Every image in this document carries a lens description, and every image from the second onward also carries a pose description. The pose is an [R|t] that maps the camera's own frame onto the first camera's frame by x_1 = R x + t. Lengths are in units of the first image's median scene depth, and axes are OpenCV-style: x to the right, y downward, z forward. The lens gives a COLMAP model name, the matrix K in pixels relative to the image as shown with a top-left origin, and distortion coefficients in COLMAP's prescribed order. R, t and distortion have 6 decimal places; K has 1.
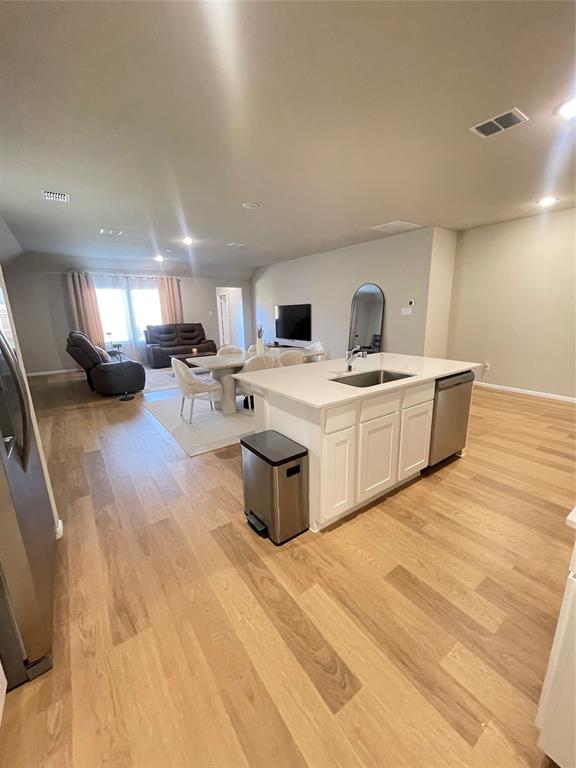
lens RADIAL K [[310.6, 0, 289.5], [0, 310.6, 381.8], [0, 0, 1]] dist [-0.001017, 0.000423]
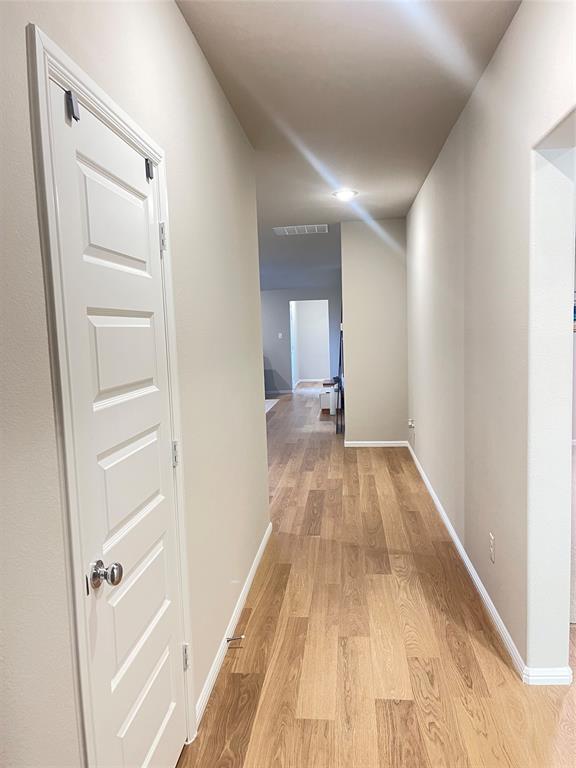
lens RADIAL K [[590.7, 0, 289.0], [0, 590.7, 388.0], [0, 0, 1]] dist [0.042338, -0.001564]
pose [[0.749742, 0.059397, -0.659059, 0.849129], [-0.130078, 0.989760, -0.058775, -0.019138], [0.648819, 0.129795, 0.749791, -0.042306]]
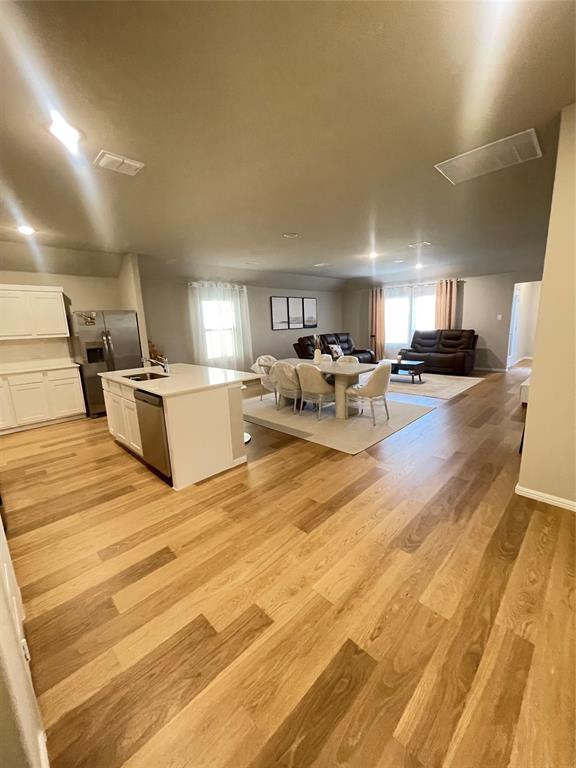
lens RADIAL K [[310.6, 0, 289.5], [0, 310.6, 381.8], [0, 0, 1]] dist [-0.001017, 0.000423]
pose [[0.162540, 0.197893, -0.966654, 0.554902], [-0.185074, 0.968408, 0.167132, -0.113475], [0.969190, 0.151737, 0.194030, 0.419686]]
